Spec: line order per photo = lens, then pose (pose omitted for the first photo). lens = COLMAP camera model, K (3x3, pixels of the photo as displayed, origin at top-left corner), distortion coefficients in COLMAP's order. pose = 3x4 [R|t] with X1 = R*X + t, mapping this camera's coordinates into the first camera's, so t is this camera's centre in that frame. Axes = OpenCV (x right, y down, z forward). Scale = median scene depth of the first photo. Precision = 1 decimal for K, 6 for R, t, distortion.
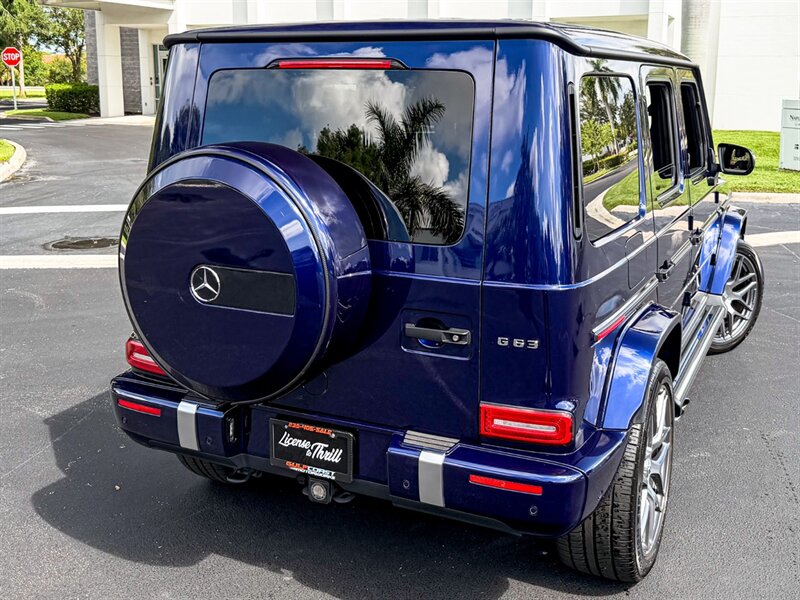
lens RADIAL K [[863.6, 0, 414.0], [0, 863.6, 212.1], [0, 0, 1]] dist [0.169671, -0.378798]
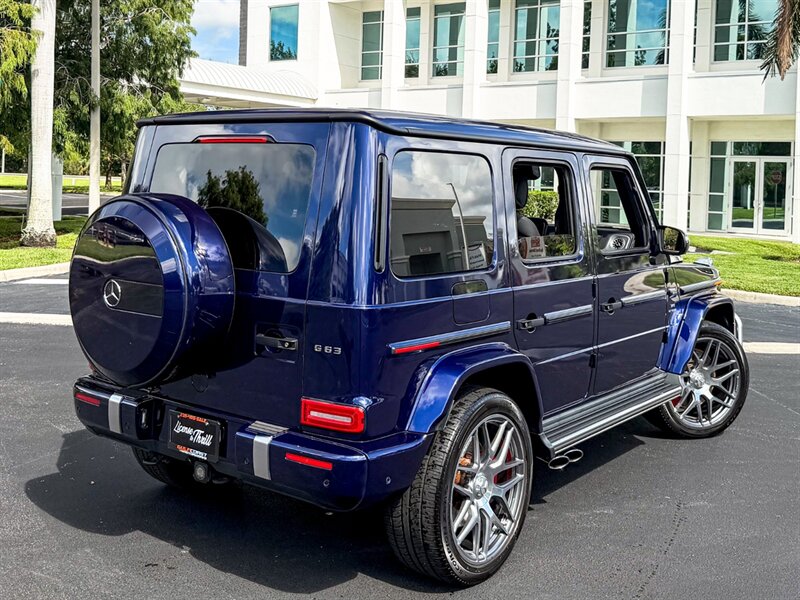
lens RADIAL K [[915.2, 0, 379.4], [0, 915.2, 166.1], [0, 0, 1]] dist [0.195294, -0.468494]
pose [[0.975835, 0.019881, -0.217600, 0.439151], [-0.055232, 0.985956, -0.157607, 0.083444], [0.211411, 0.165817, 0.963229, -0.321792]]
